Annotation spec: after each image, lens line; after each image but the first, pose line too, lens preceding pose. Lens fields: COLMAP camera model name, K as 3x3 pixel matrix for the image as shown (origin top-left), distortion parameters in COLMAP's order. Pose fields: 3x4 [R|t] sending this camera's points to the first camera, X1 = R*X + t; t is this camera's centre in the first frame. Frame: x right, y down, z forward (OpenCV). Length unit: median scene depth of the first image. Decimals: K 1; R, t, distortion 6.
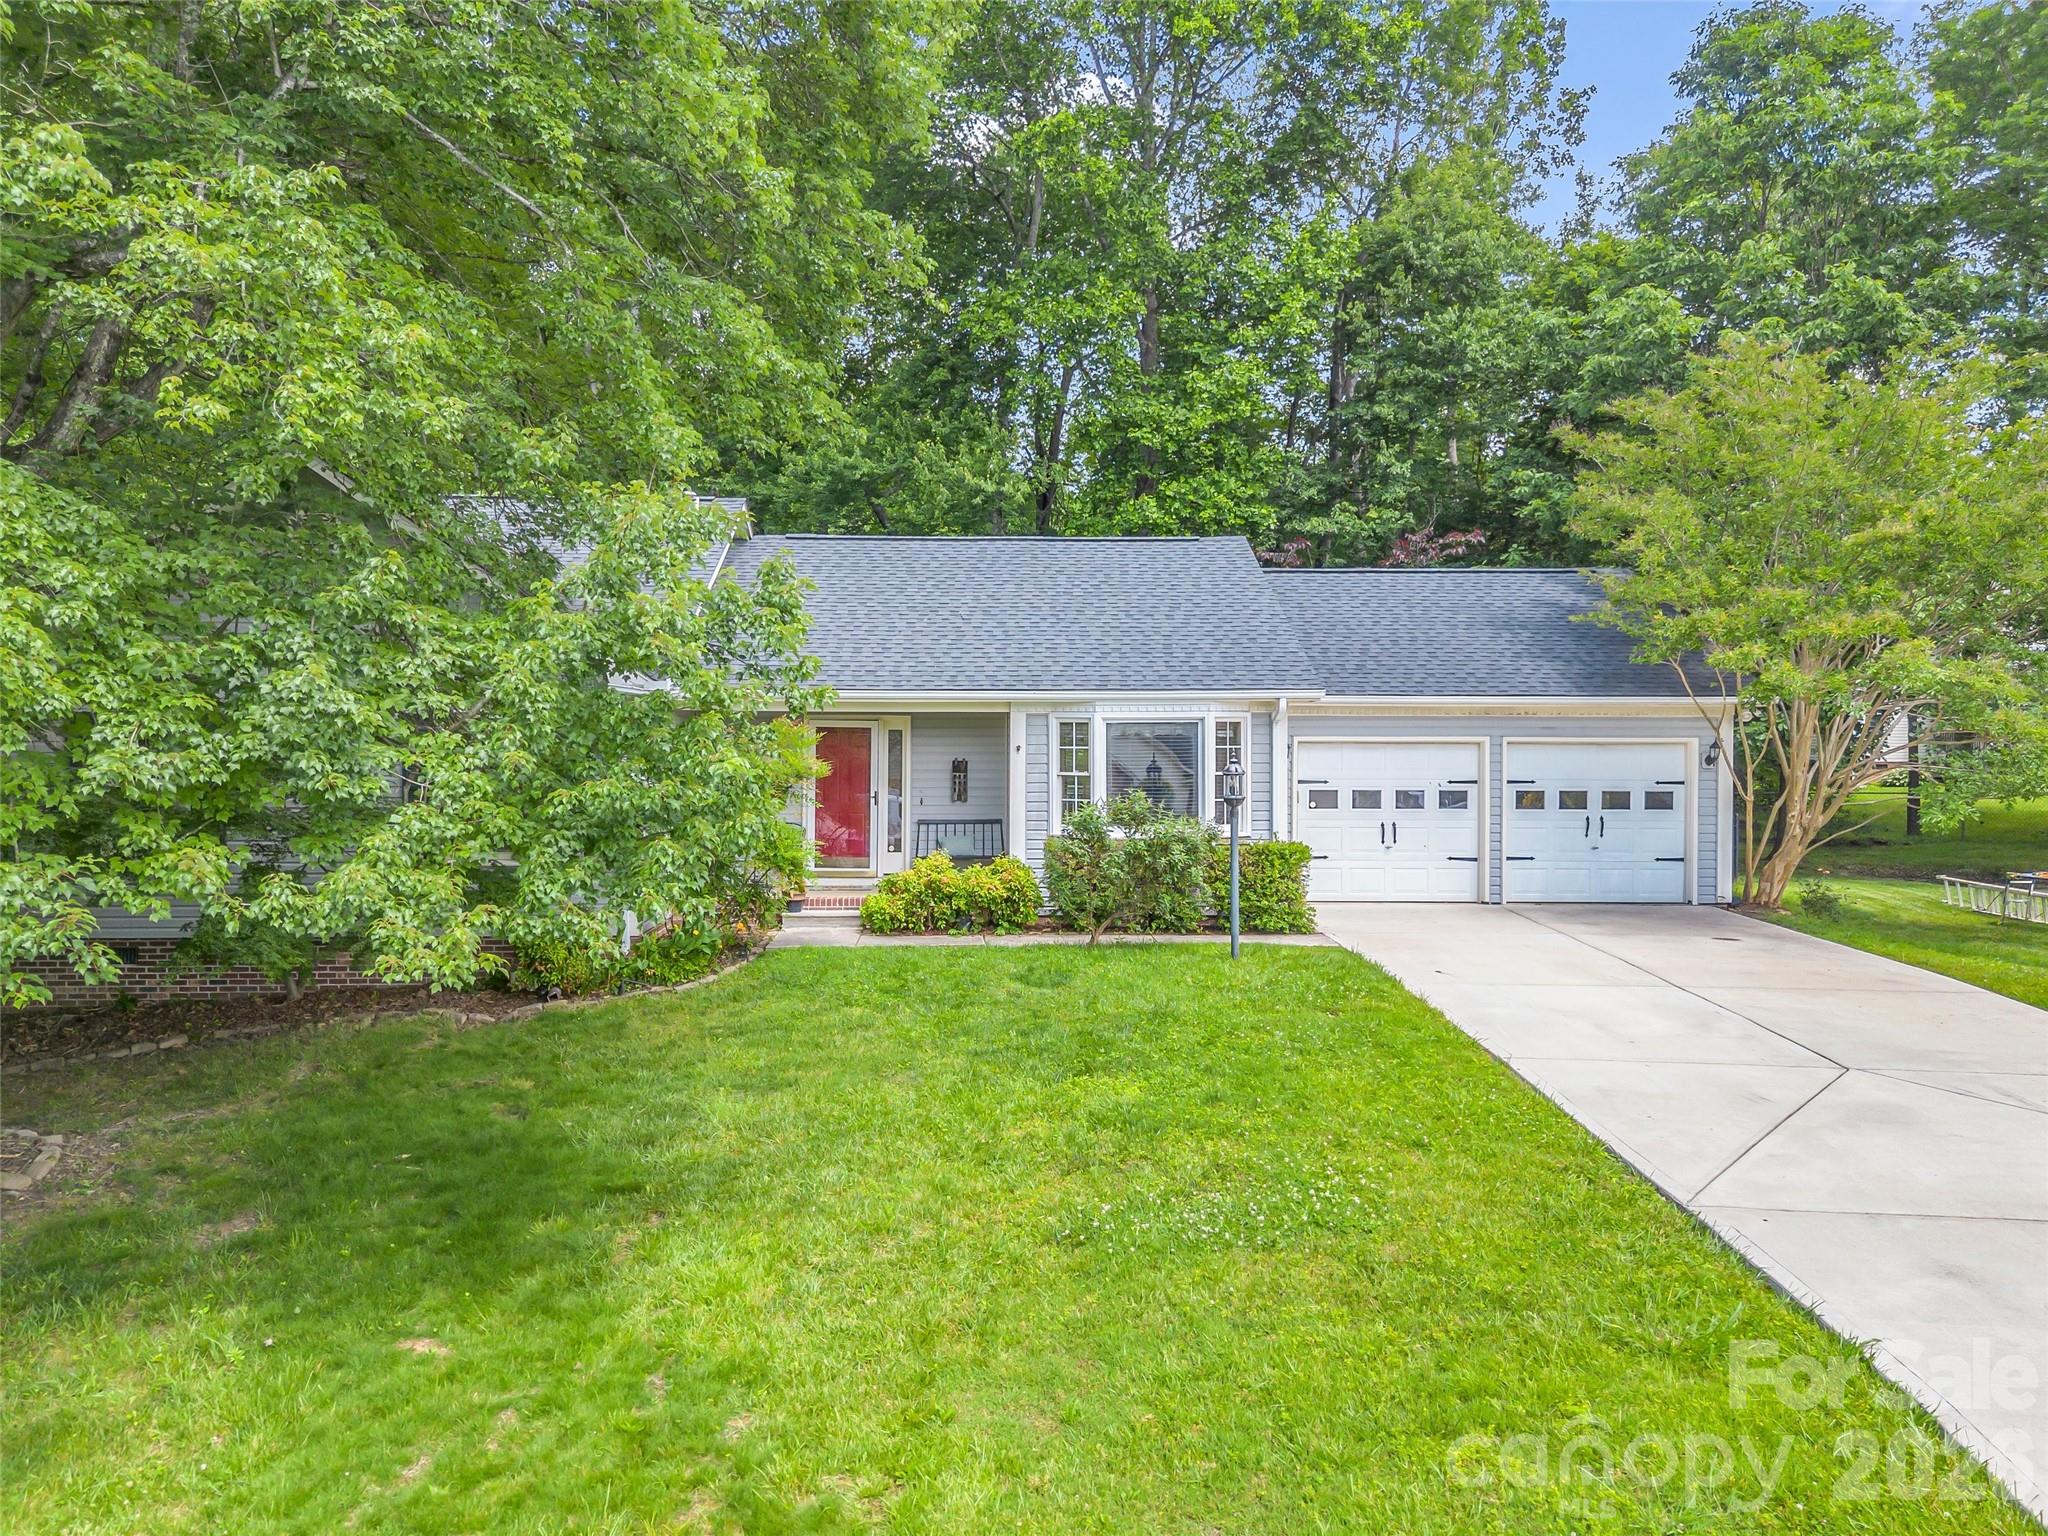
lens RADIAL K [[1446.0, 0, 1022.1], [0, 1446.0, 798.5], [0, 0, 1]] dist [0.090258, -0.070769]
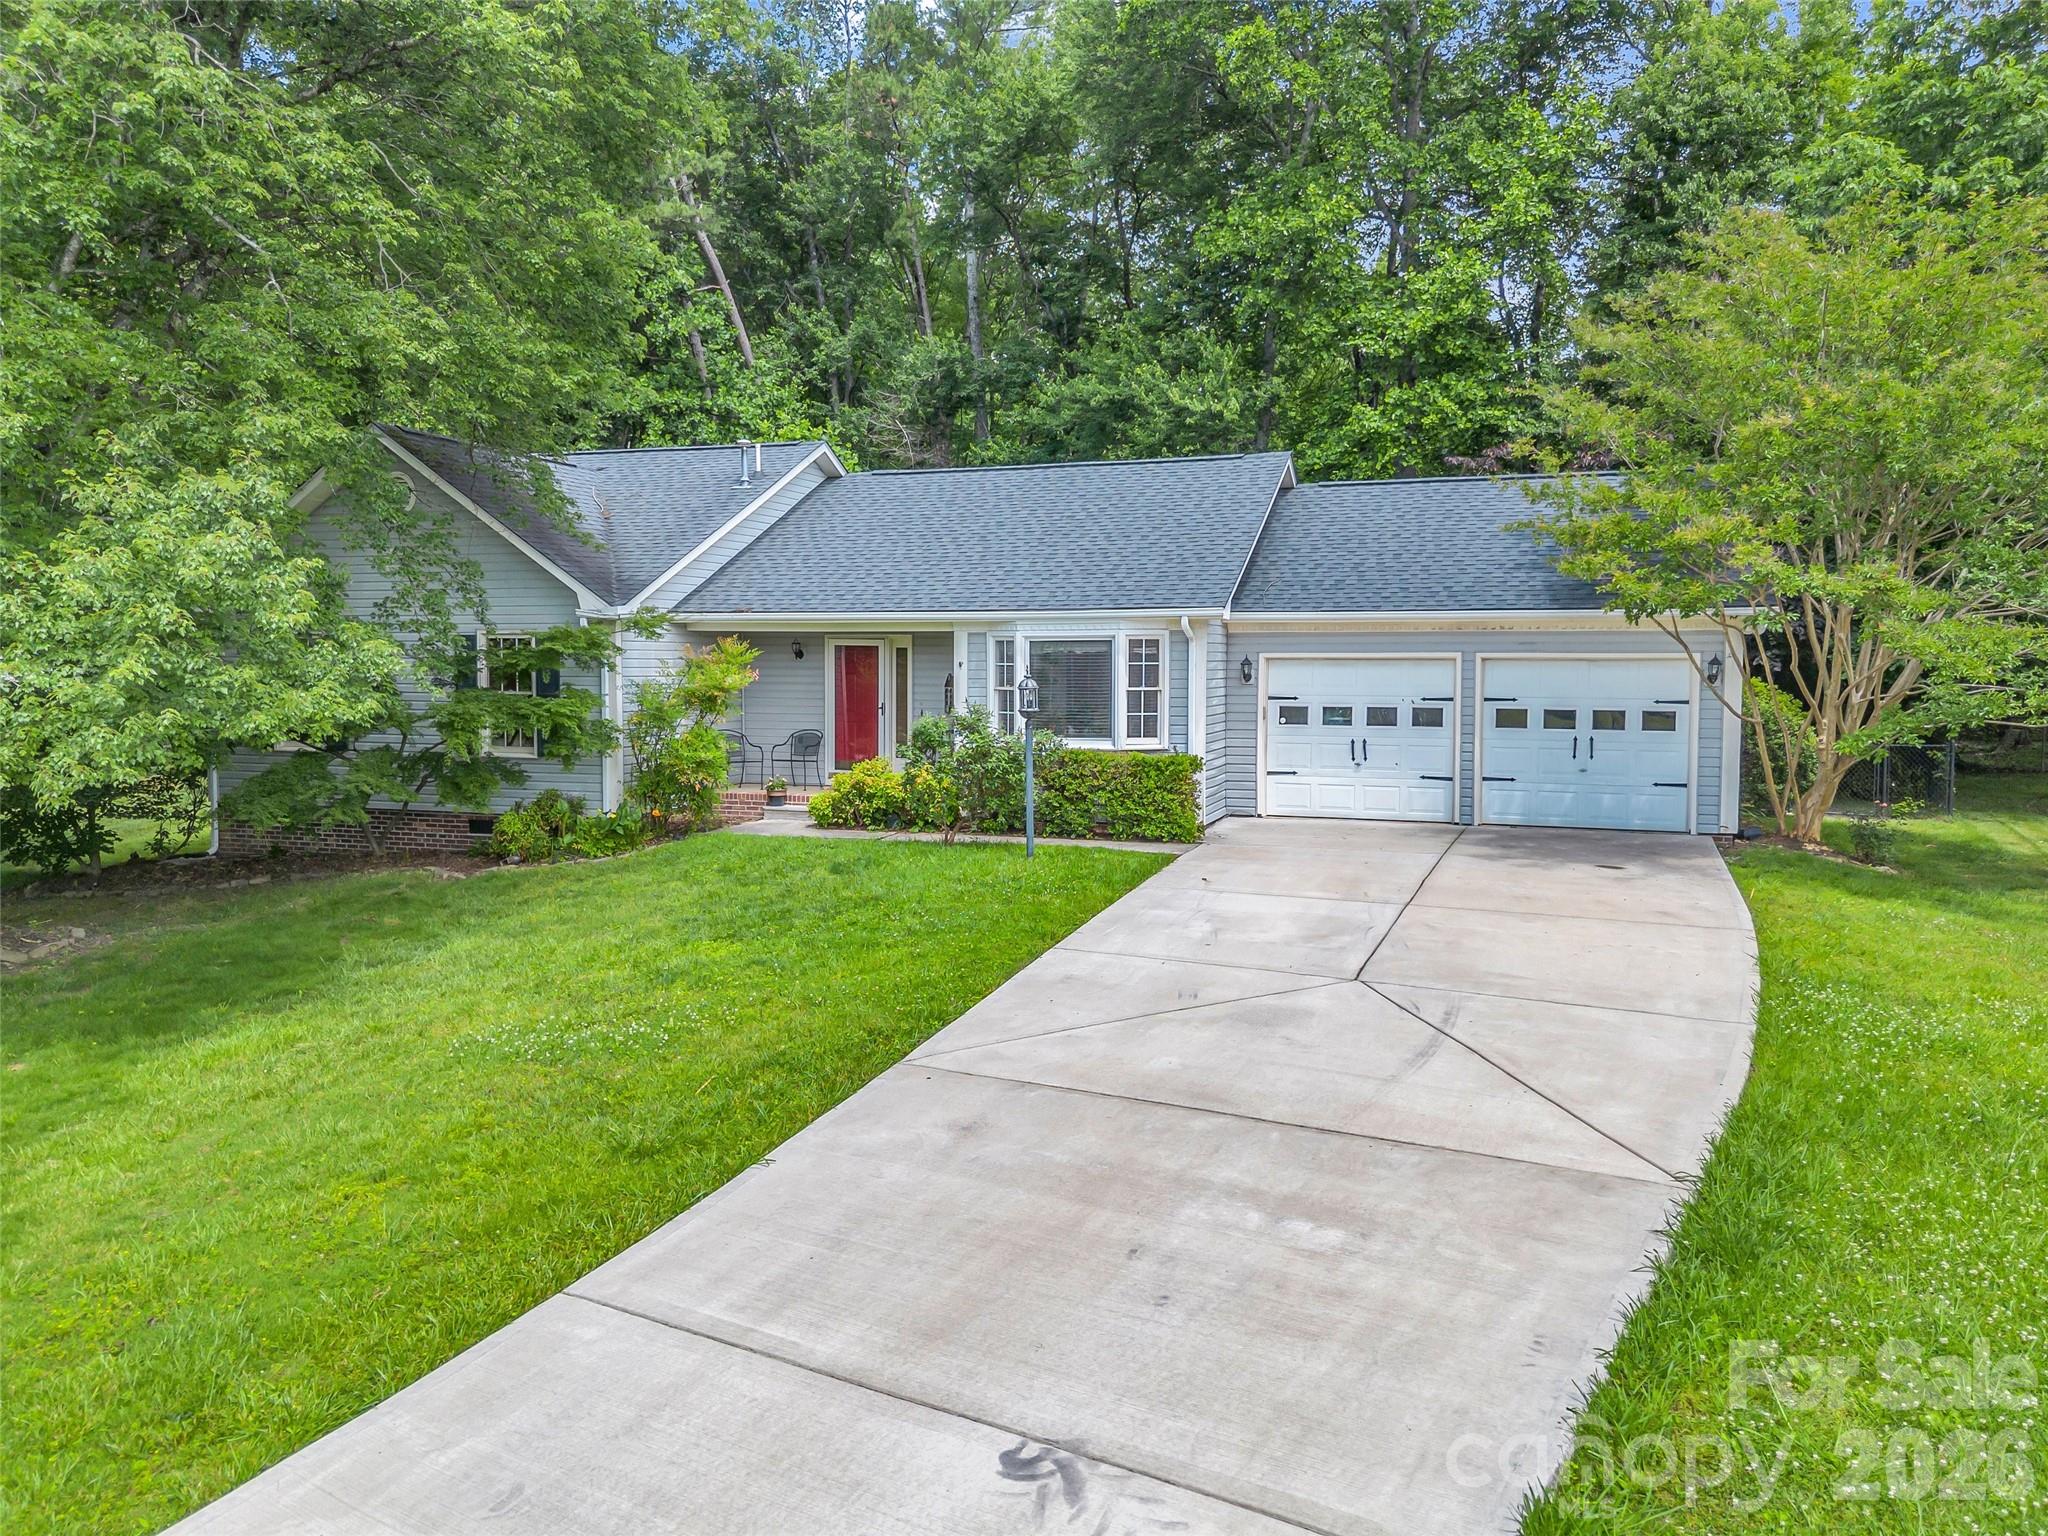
lens RADIAL K [[1438.4, 0, 1024.0], [0, 1438.4, 768.0], [0, 0, 1]] dist [0.095873, -0.103457]
pose [[0.933252, 0.027083, -0.358200, 0.396476], [-0.013654, 0.999108, 0.039967, -0.000340], [0.358963, -0.032408, 0.932789, -0.003823]]
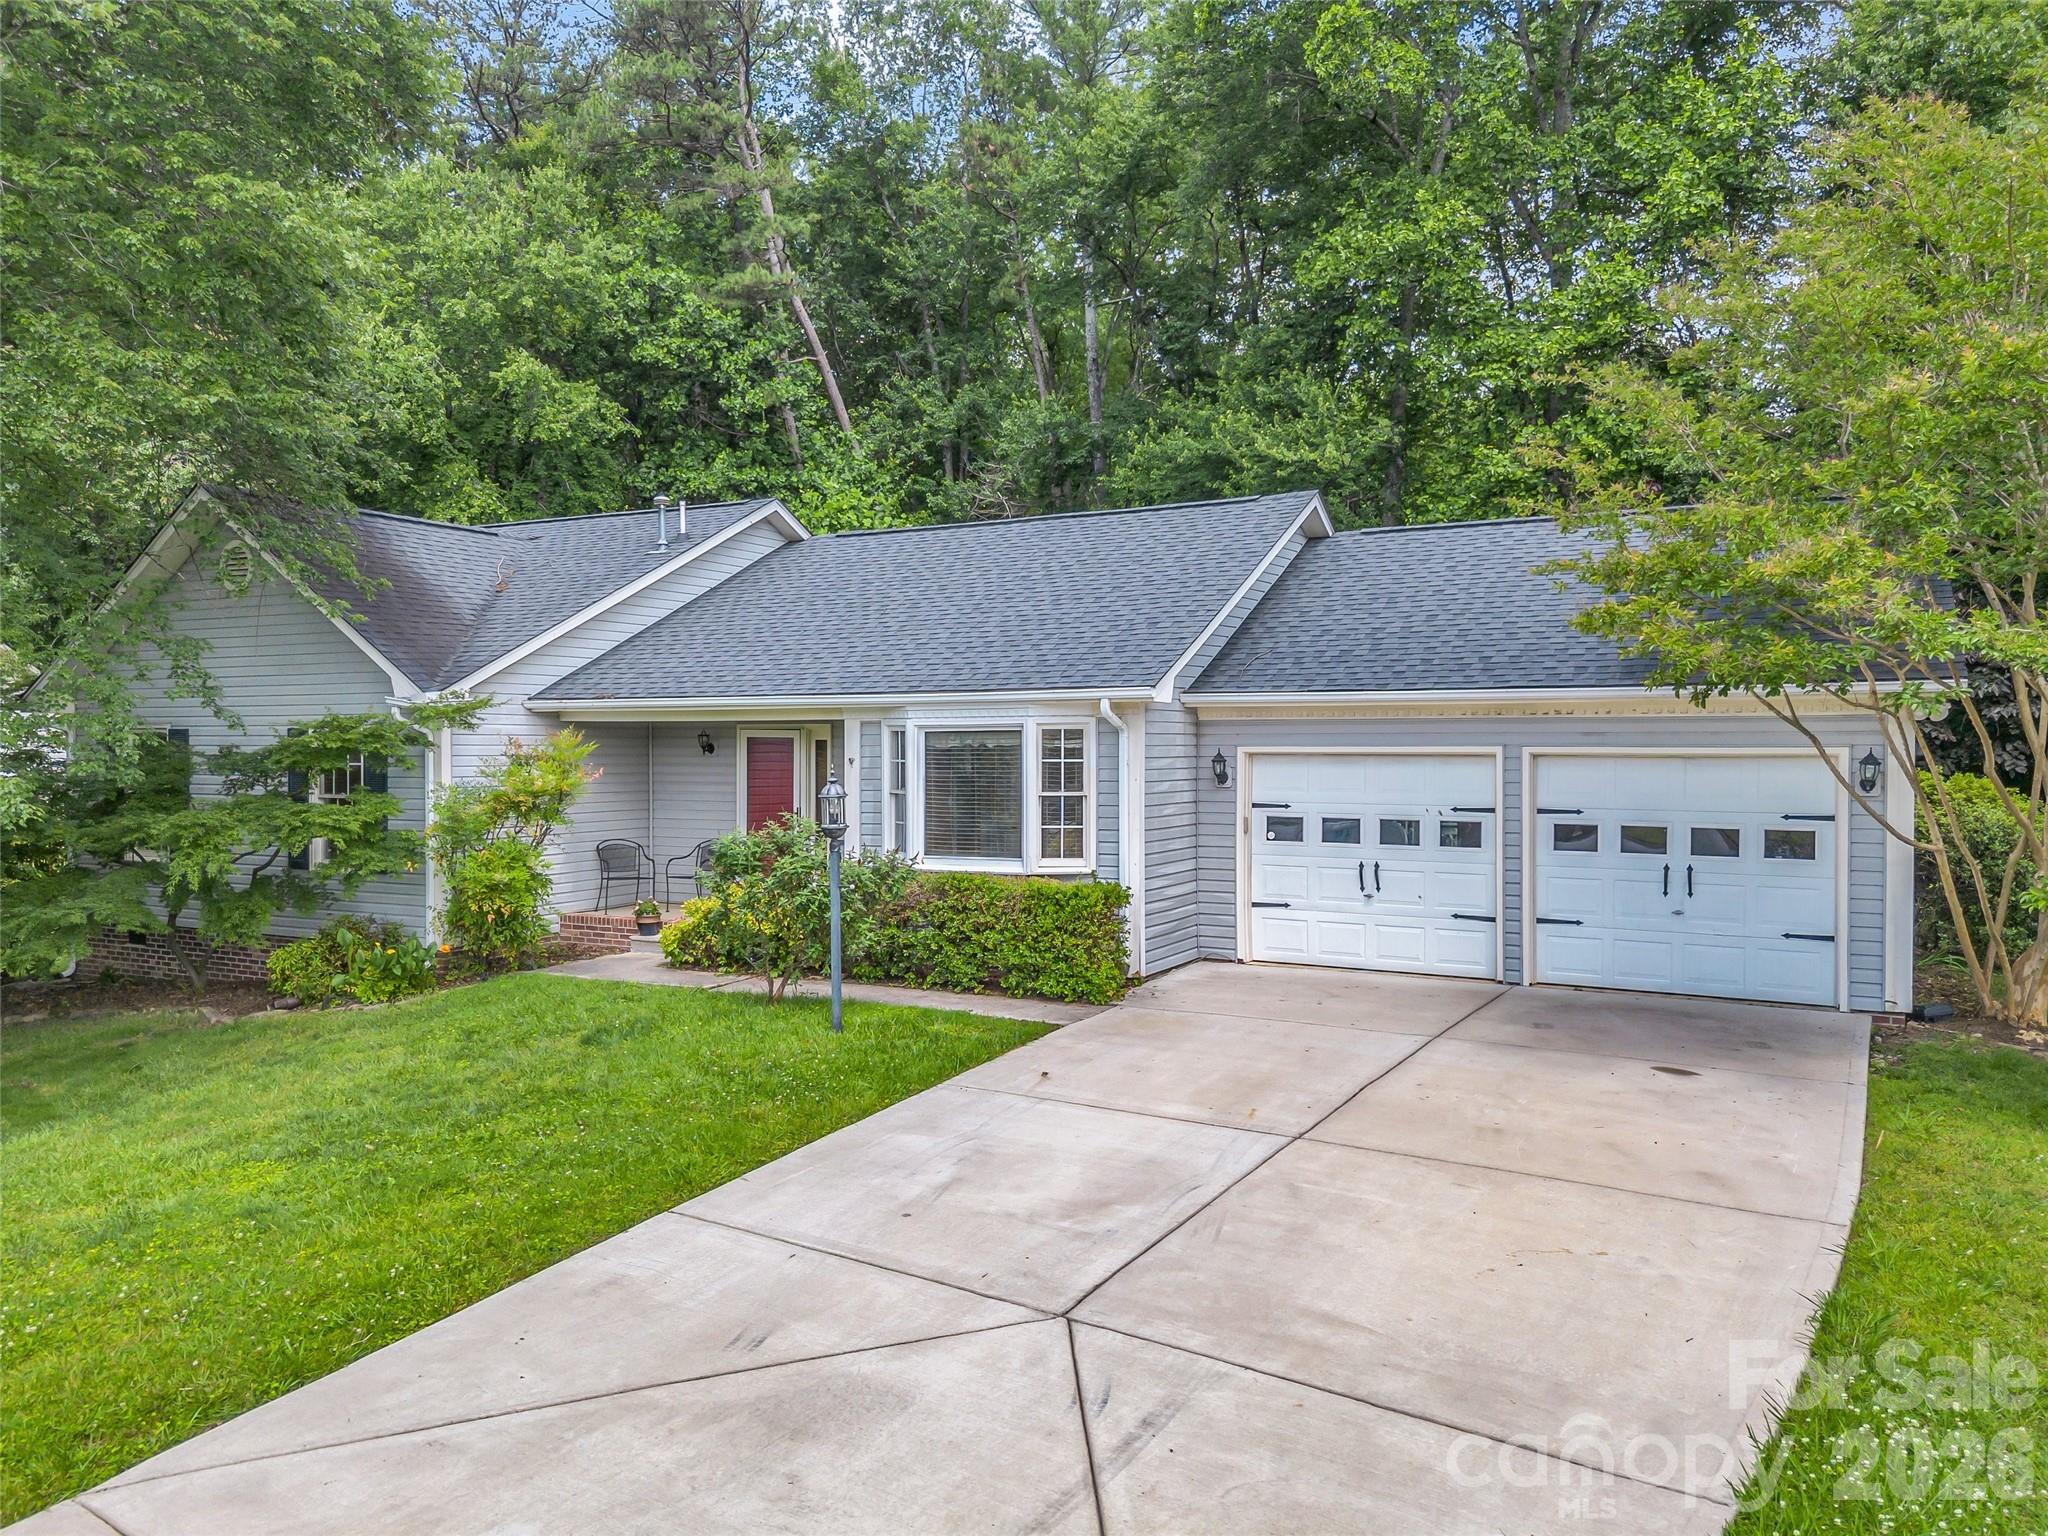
lens RADIAL K [[1446.0, 0, 1022.1], [0, 1446.0, 798.5], [0, 0, 1]] dist [0.090258, -0.070769]
pose [[0.864527, 0.016192, -0.502325, 0.474560], [-0.017739, 0.999841, 0.001700, -0.014269], [0.502273, 0.007441, 0.864677, 0.274639]]
